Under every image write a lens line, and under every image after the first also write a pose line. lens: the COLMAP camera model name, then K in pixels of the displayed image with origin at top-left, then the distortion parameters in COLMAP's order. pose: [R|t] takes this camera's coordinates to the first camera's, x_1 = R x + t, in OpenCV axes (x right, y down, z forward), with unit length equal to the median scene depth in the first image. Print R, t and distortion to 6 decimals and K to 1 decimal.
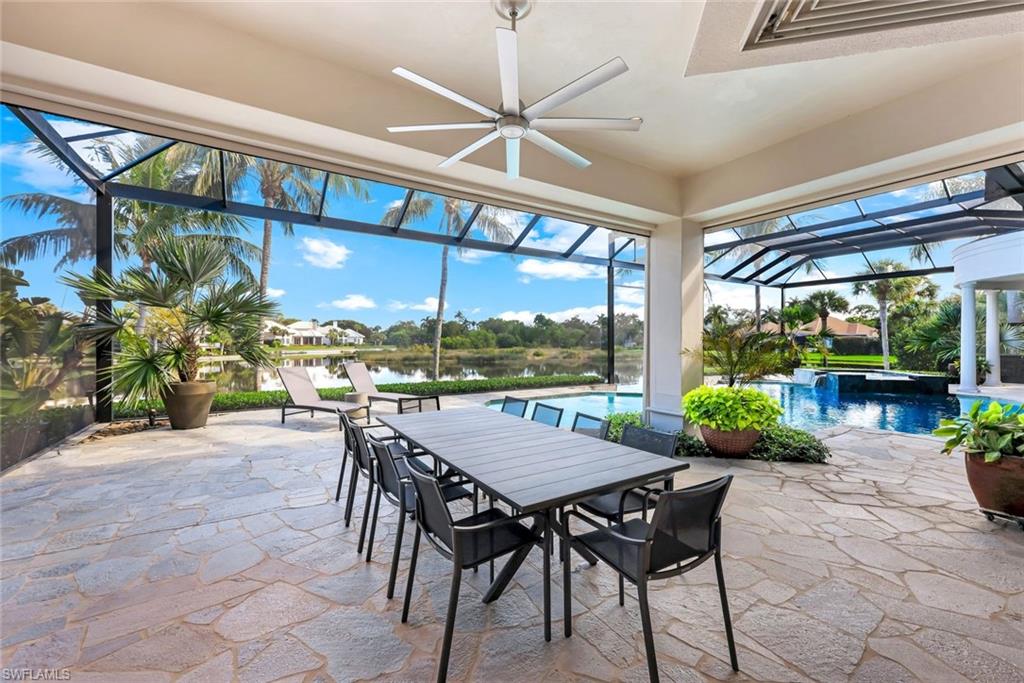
lens RADIAL K [[413.9, 0, 506.4], [0, 413.9, 340.4], [0, 0, 1]] dist [0.000969, 0.000204]
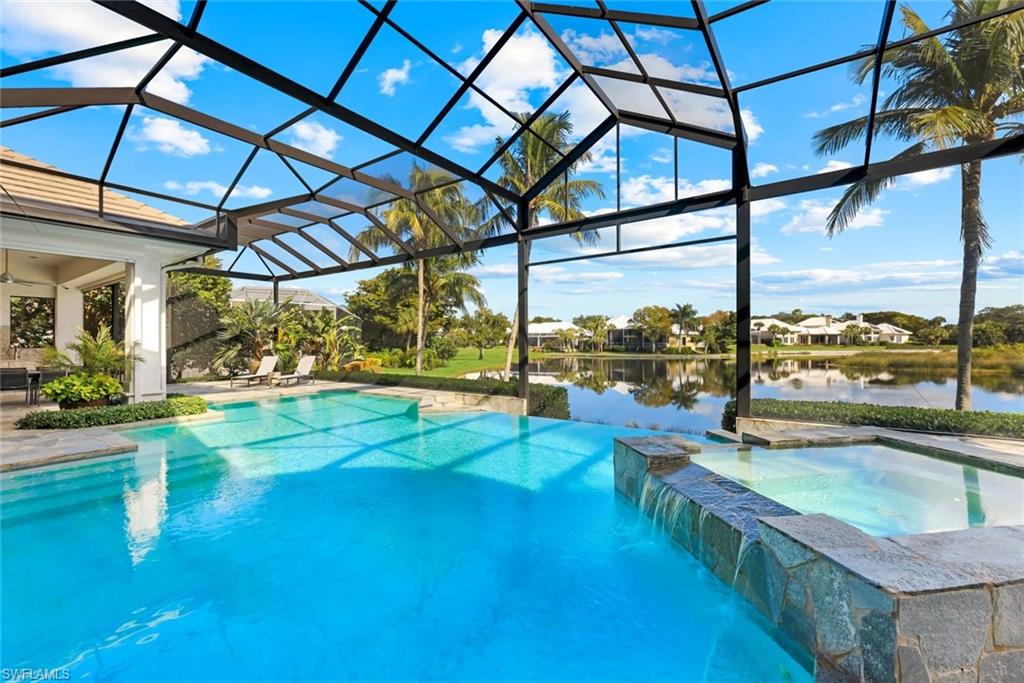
lens RADIAL K [[423.3, 0, 508.3], [0, 423.3, 337.3], [0, 0, 1]] dist [-0.000182, -0.000006]
pose [[0.390150, -0.013935, -0.920646, 0.092042], [0.009302, 0.999894, -0.011193, 0.000325], [0.920705, -0.004197, 0.390238, 0.066492]]
